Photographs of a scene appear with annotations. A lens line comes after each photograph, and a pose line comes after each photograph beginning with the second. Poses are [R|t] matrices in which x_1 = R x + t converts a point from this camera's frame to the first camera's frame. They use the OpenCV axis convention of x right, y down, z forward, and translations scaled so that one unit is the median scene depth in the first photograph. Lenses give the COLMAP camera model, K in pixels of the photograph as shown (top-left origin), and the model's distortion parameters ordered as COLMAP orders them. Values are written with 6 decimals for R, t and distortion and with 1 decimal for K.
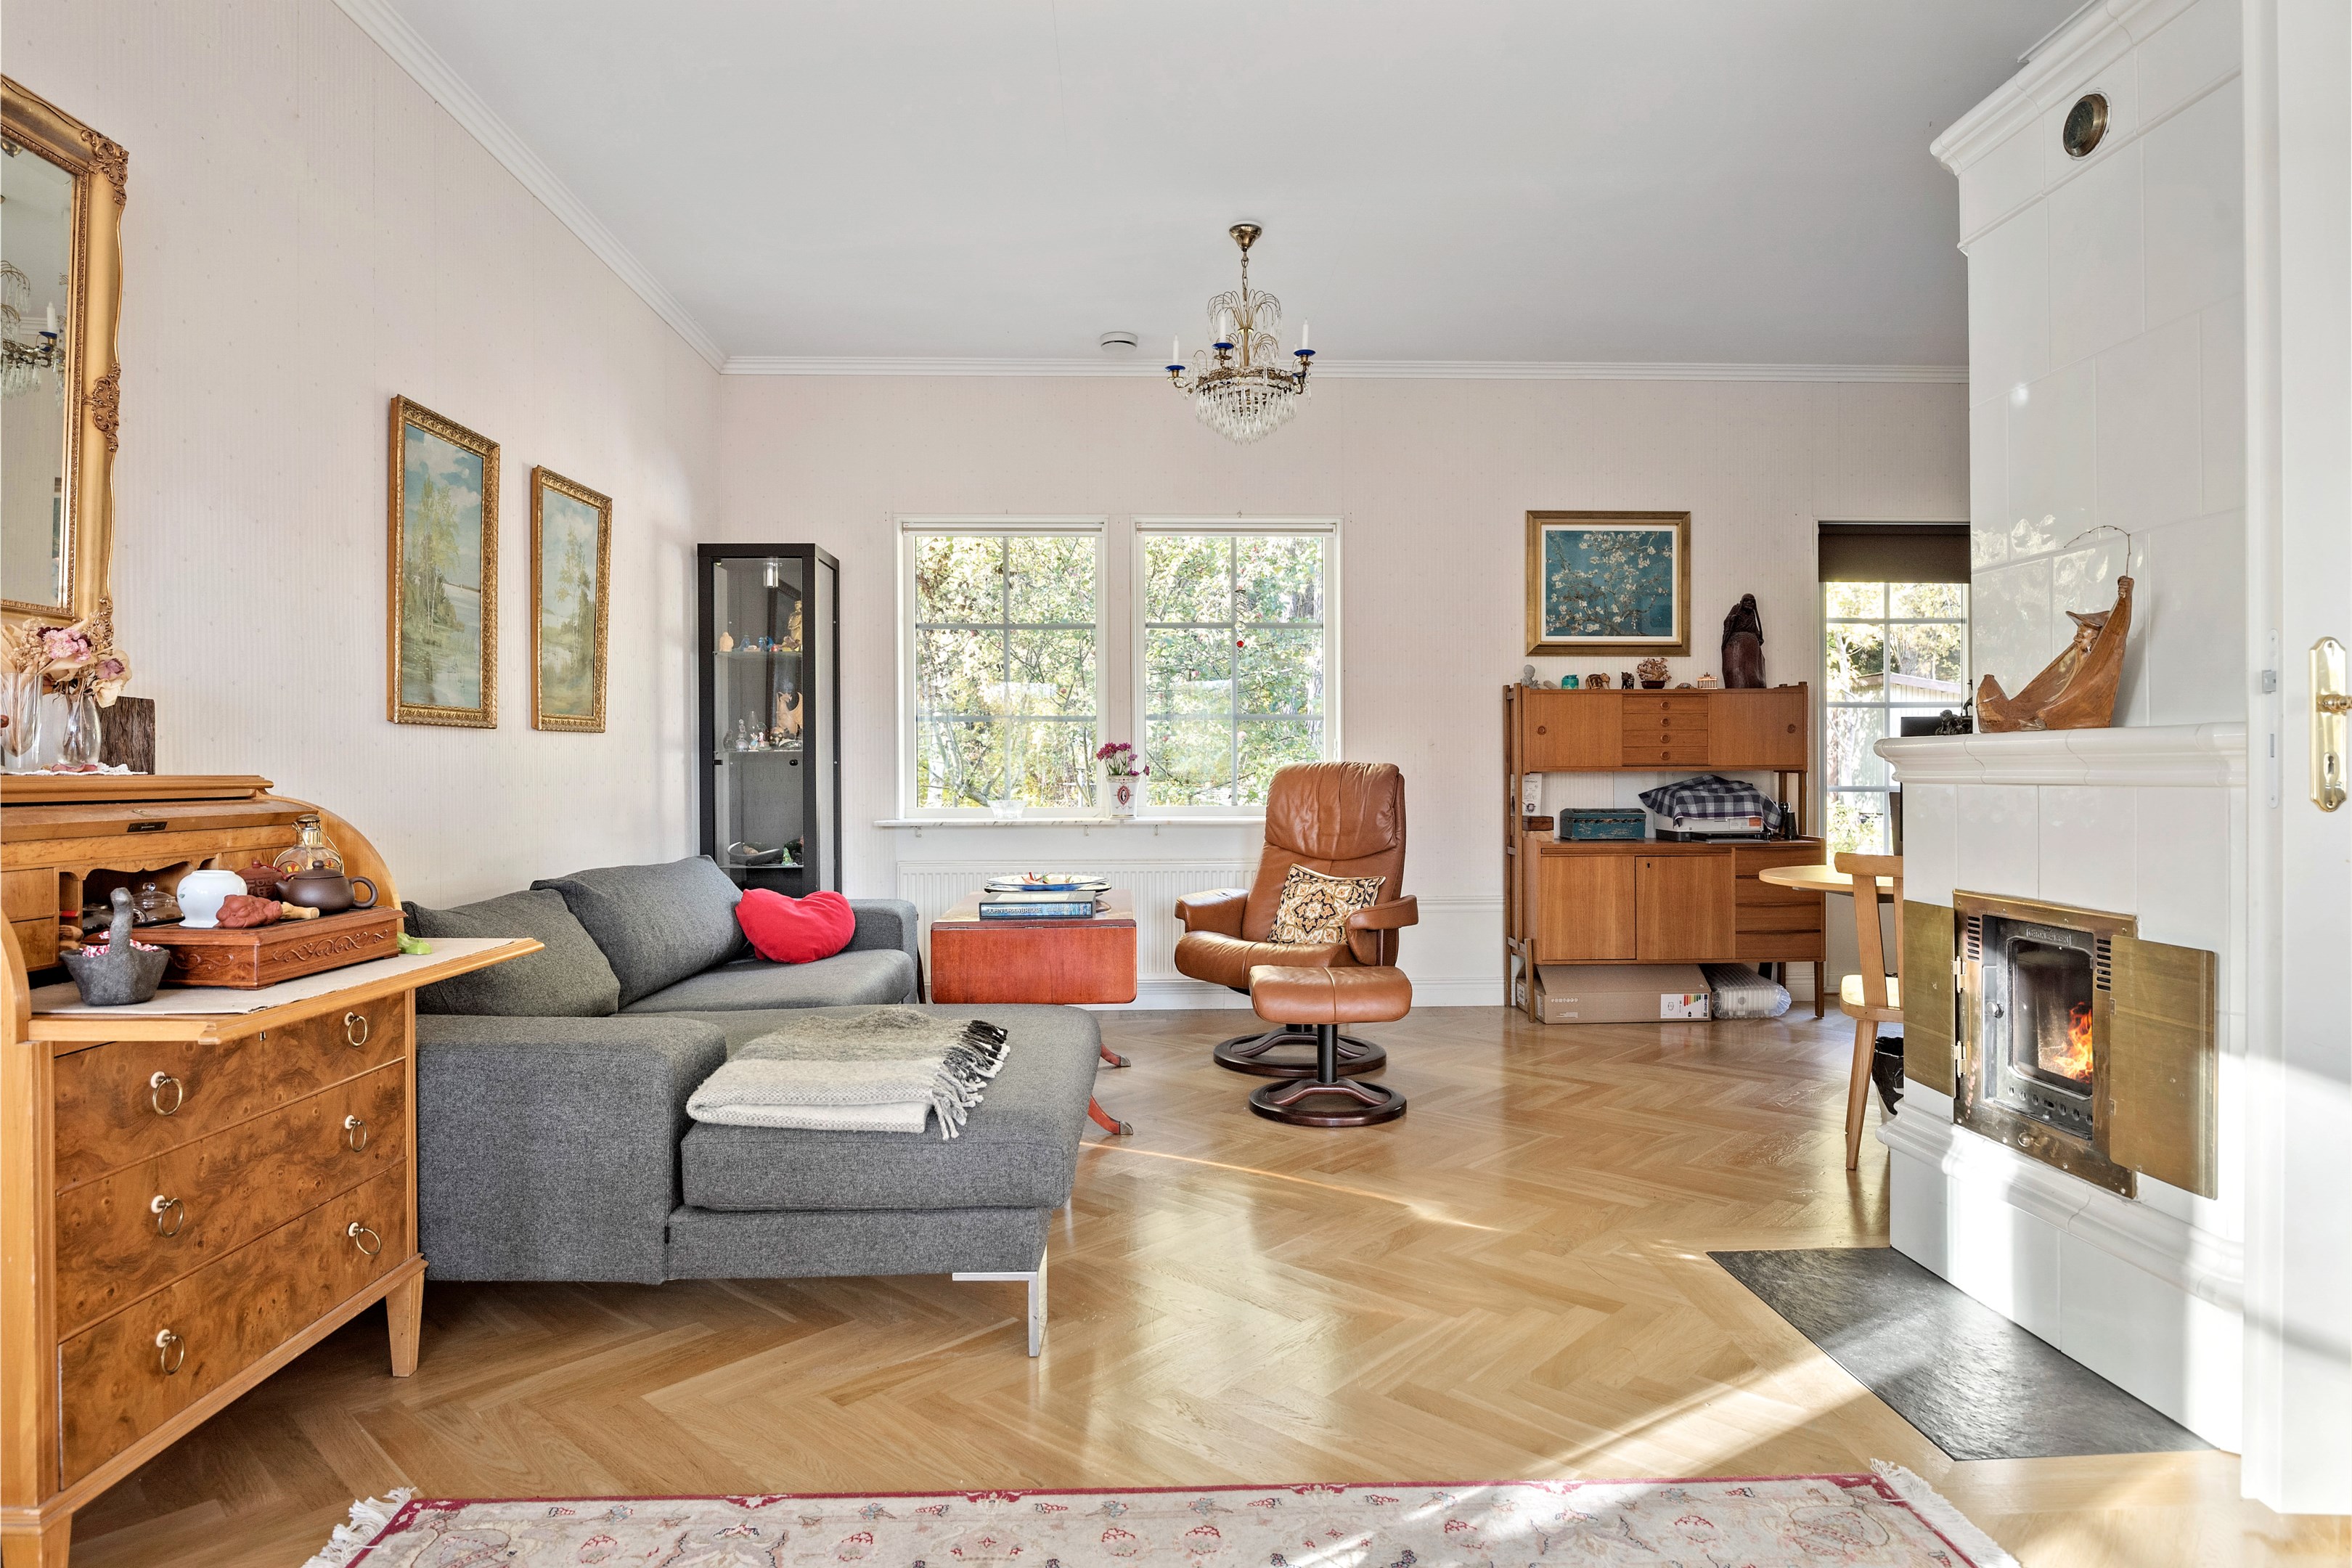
lens RADIAL K [[1331.9, 0, 1178.4], [0, 1331.9, 765.4], [0, 0, 1]] dist [-0.010451, -0.005882]
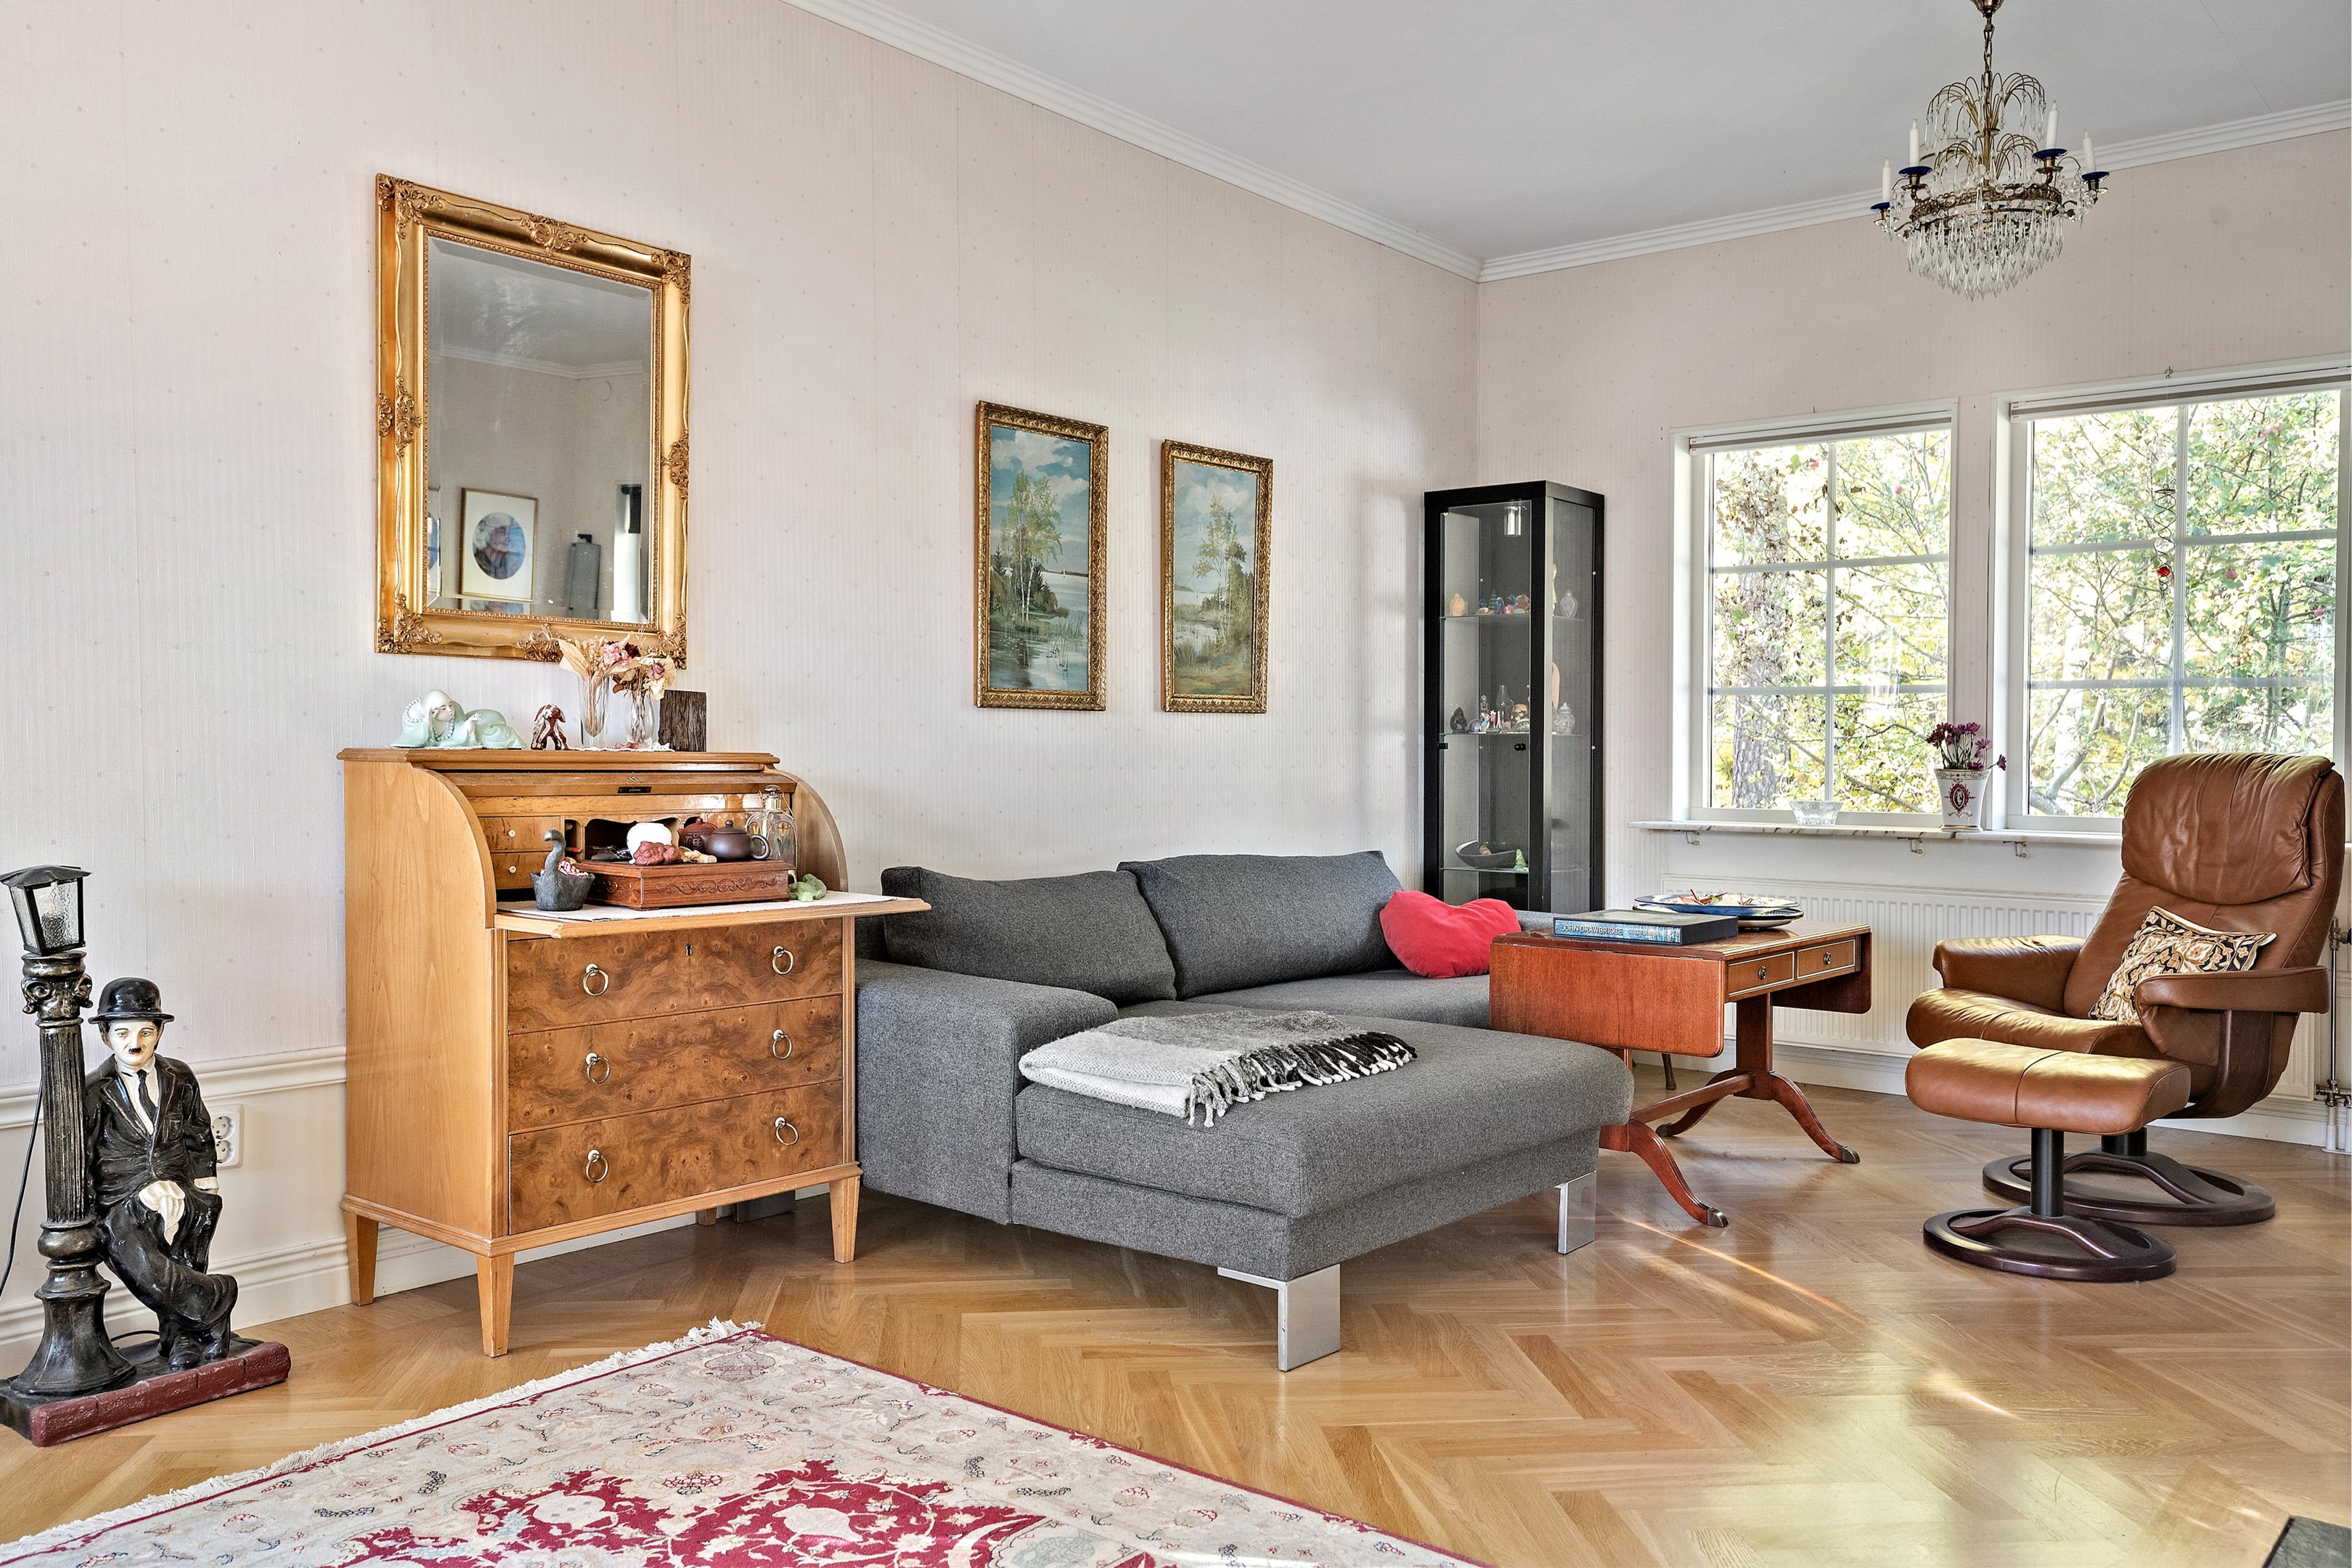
lens RADIAL K [[1894.2, 0, 1176.2], [0, 1894.2, 794.4], [0, 0, 1]] dist [0.027681, 0.010512]
pose [[0.750310, 0.025074, -0.660610, 0.732586], [-0.009687, 0.999590, 0.026939, -0.005143], [0.661015, -0.013813, 0.750246, -0.069859]]
